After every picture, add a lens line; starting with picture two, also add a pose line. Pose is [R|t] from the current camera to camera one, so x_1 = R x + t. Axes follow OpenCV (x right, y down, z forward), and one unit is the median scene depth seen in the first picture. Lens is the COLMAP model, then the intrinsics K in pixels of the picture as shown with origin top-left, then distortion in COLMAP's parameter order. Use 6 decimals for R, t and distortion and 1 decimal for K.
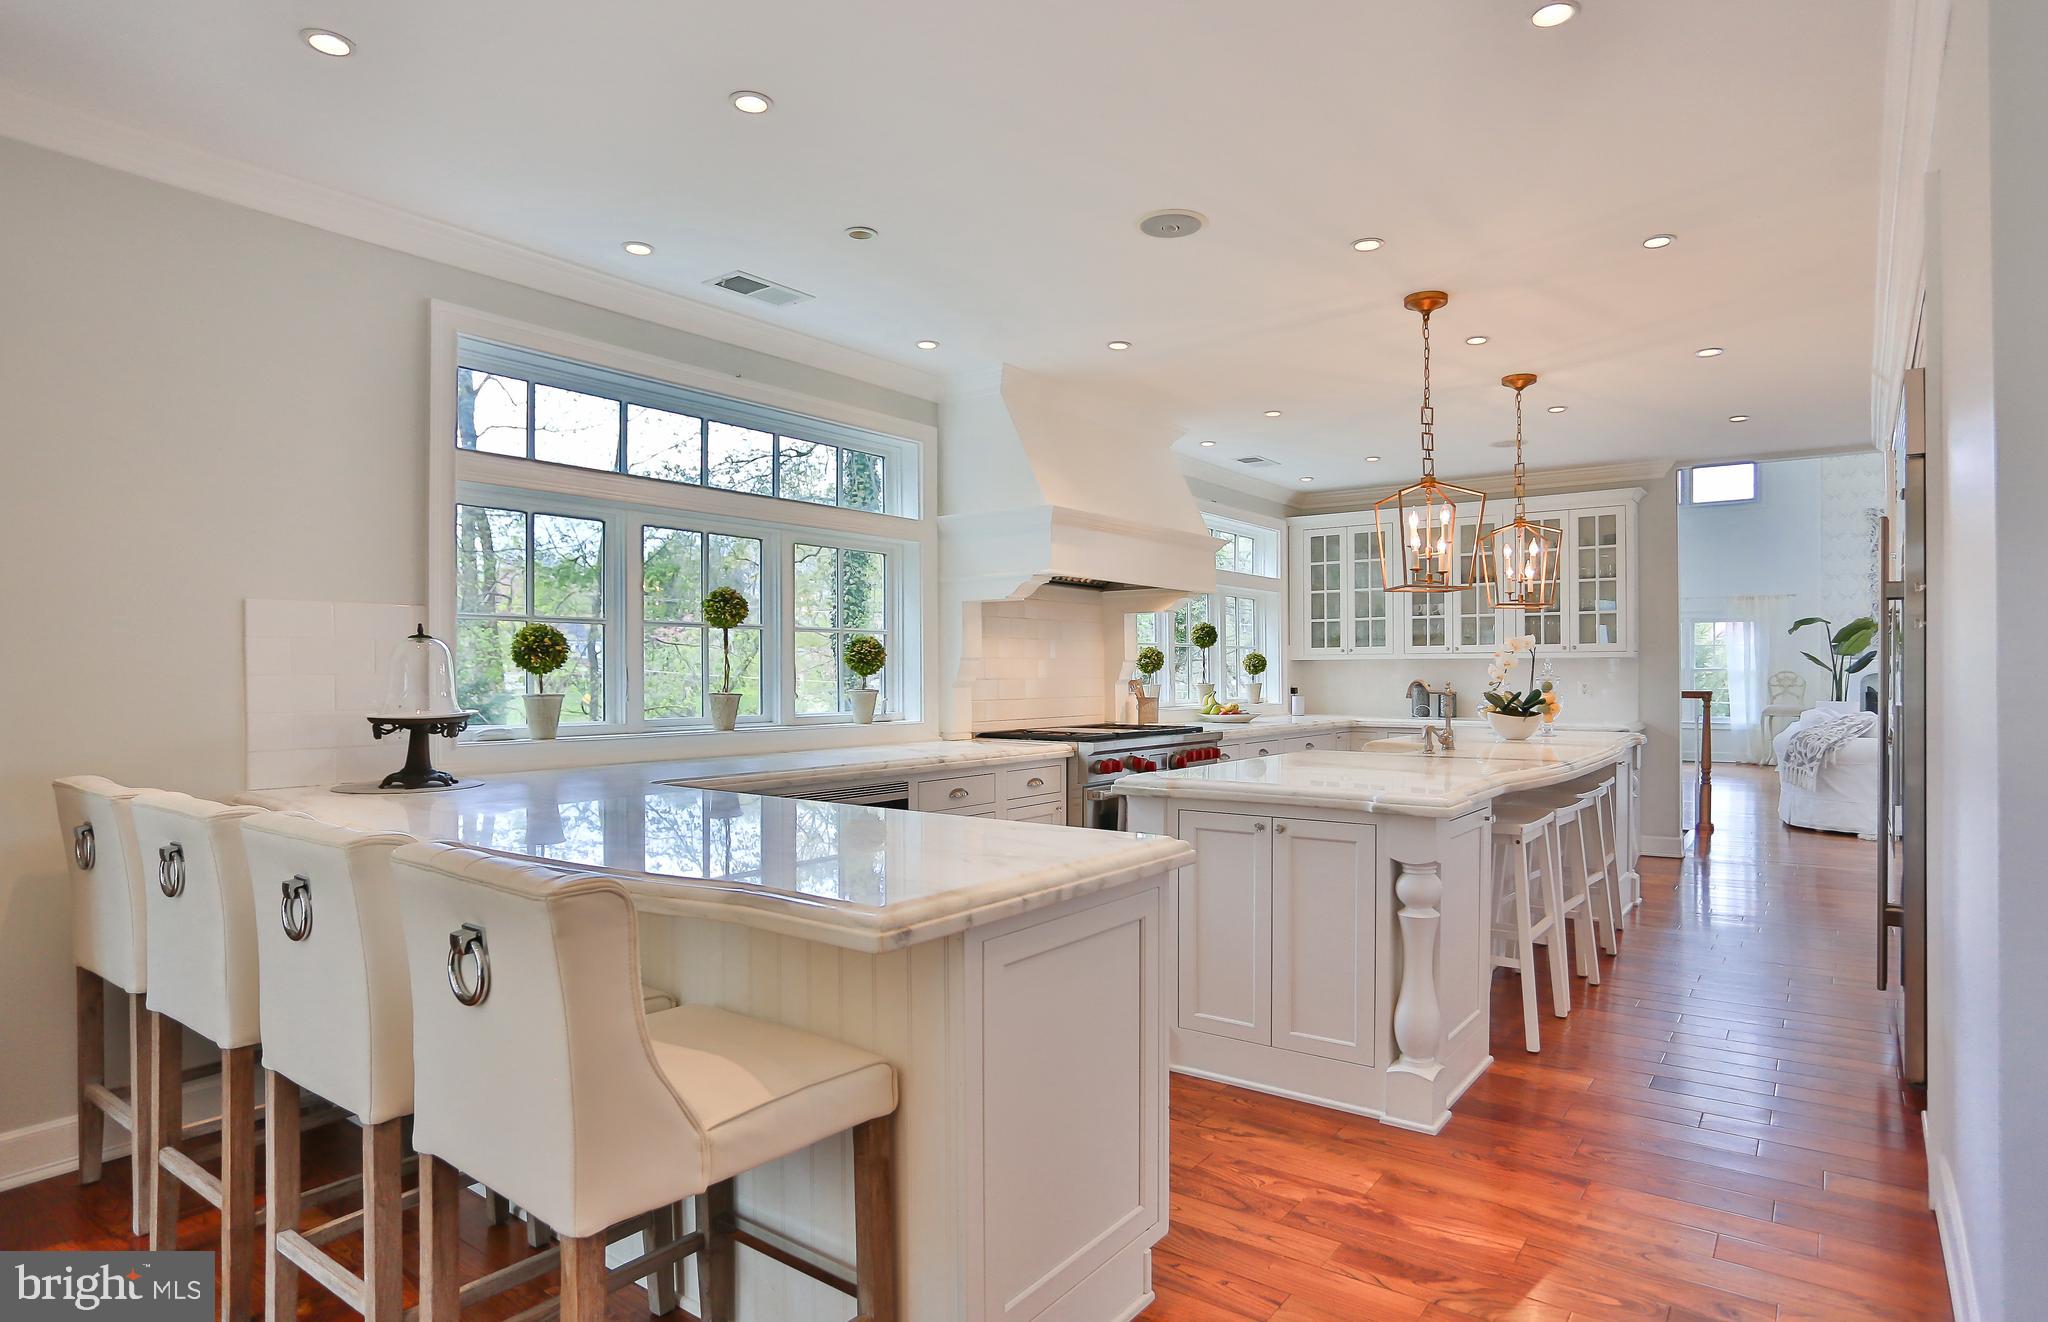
lens RADIAL K [[1091.3, 0, 1024.9], [0, 1091.3, 665.6], [0, 0, 1]] dist [-0.007007, 0.000168]
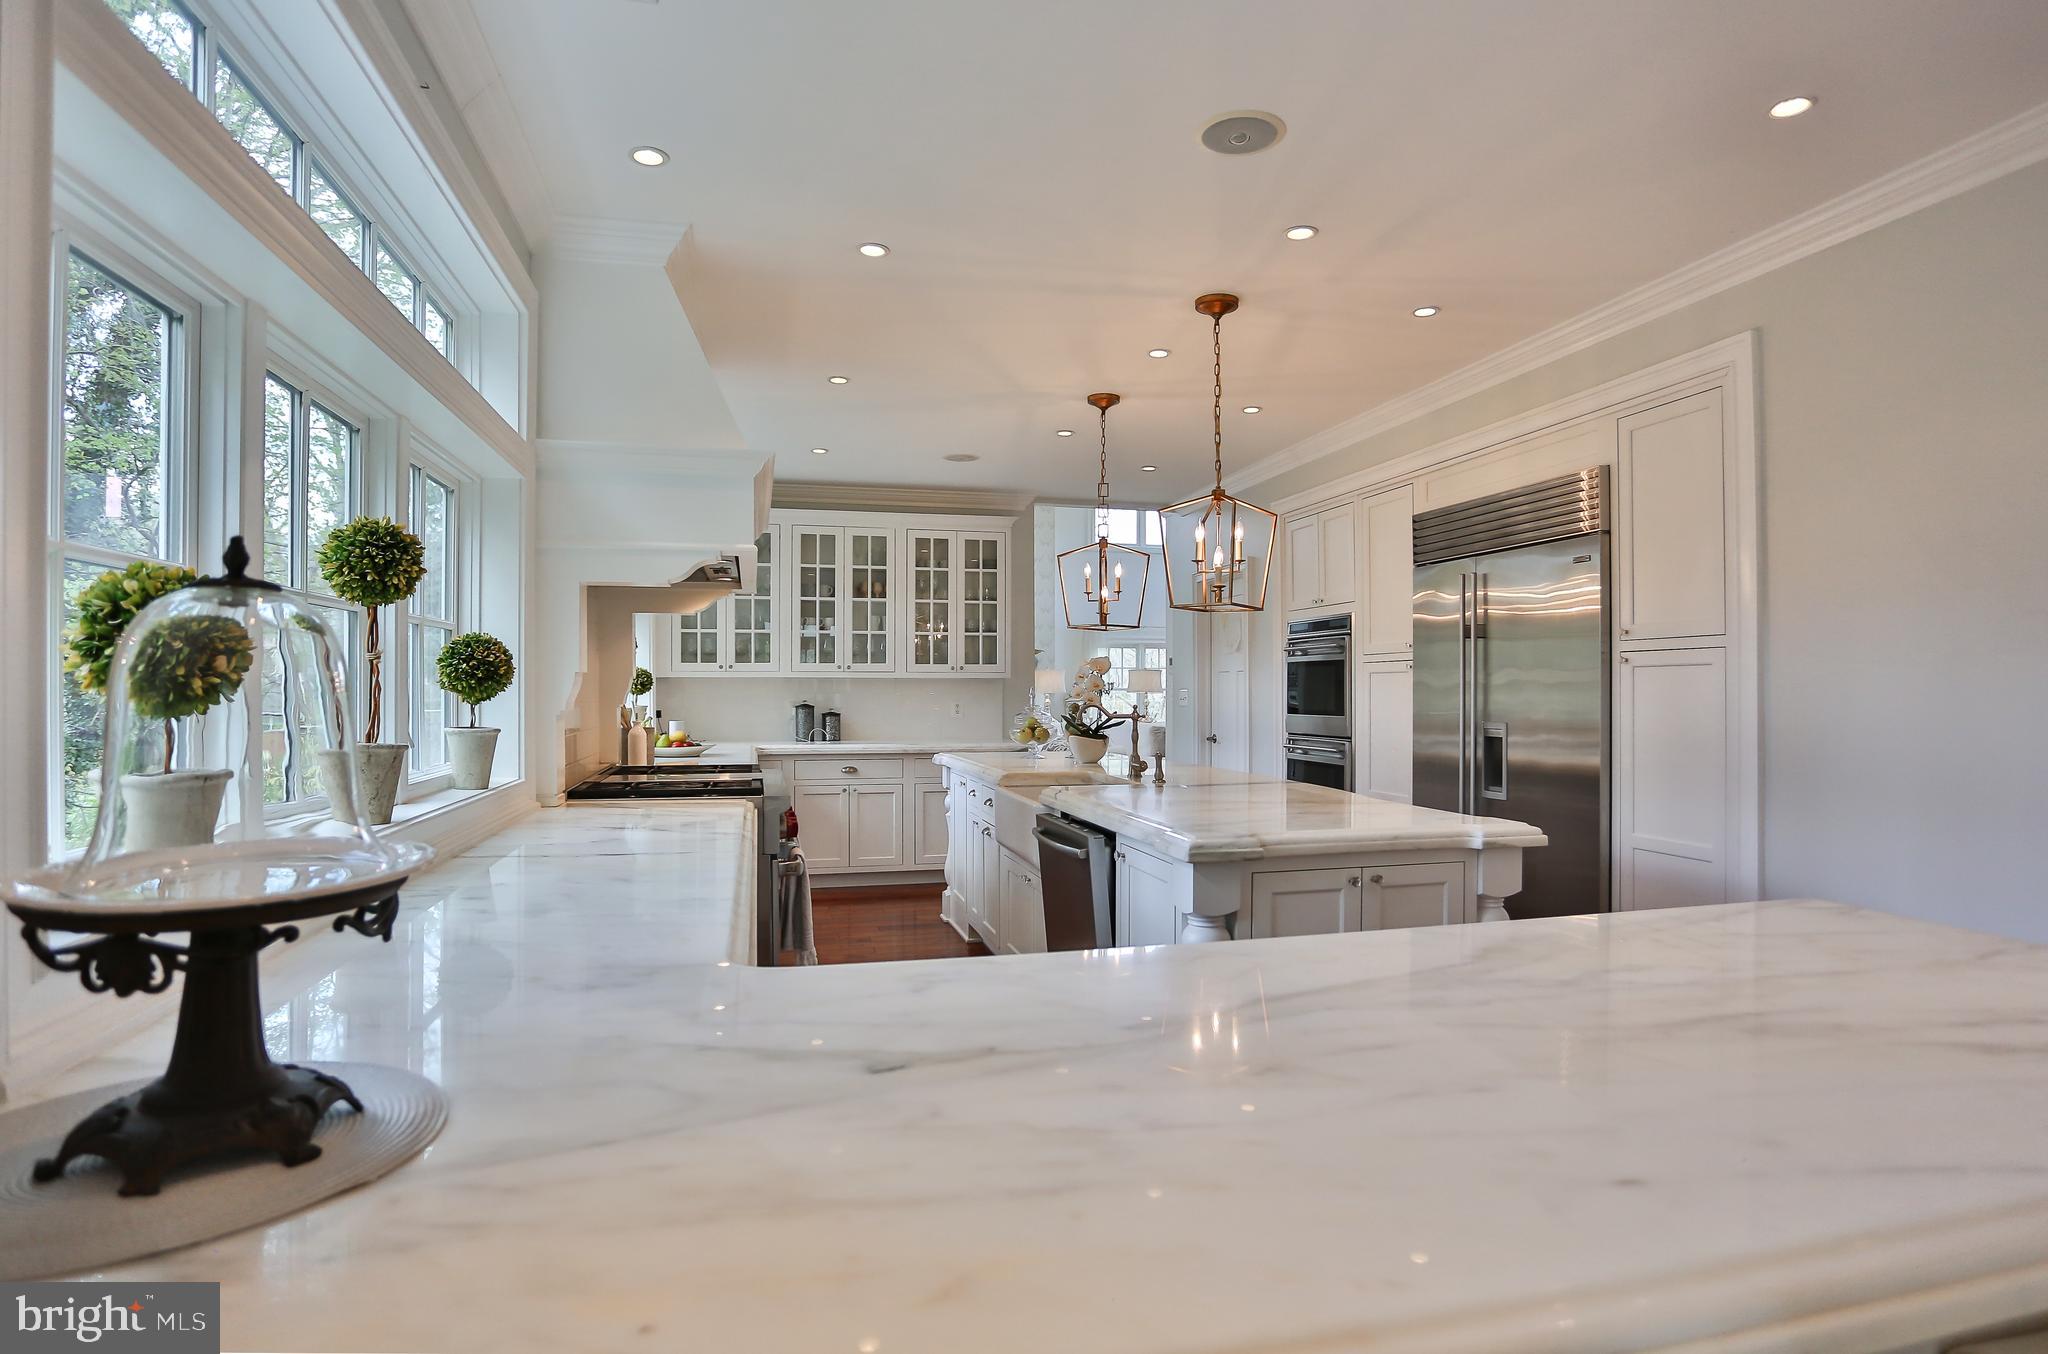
lens RADIAL K [[1126.6, 0, 1025.6], [0, 1126.6, 683.6], [0, 0, 1]] dist [-0.042830, -0.001187]
pose [[0.637680, -0.001064, 0.770301, -0.280946], [-0.001041, 0.999997, 0.002242, -0.003522], [-0.770301, -0.002231, 0.637677, 0.289572]]
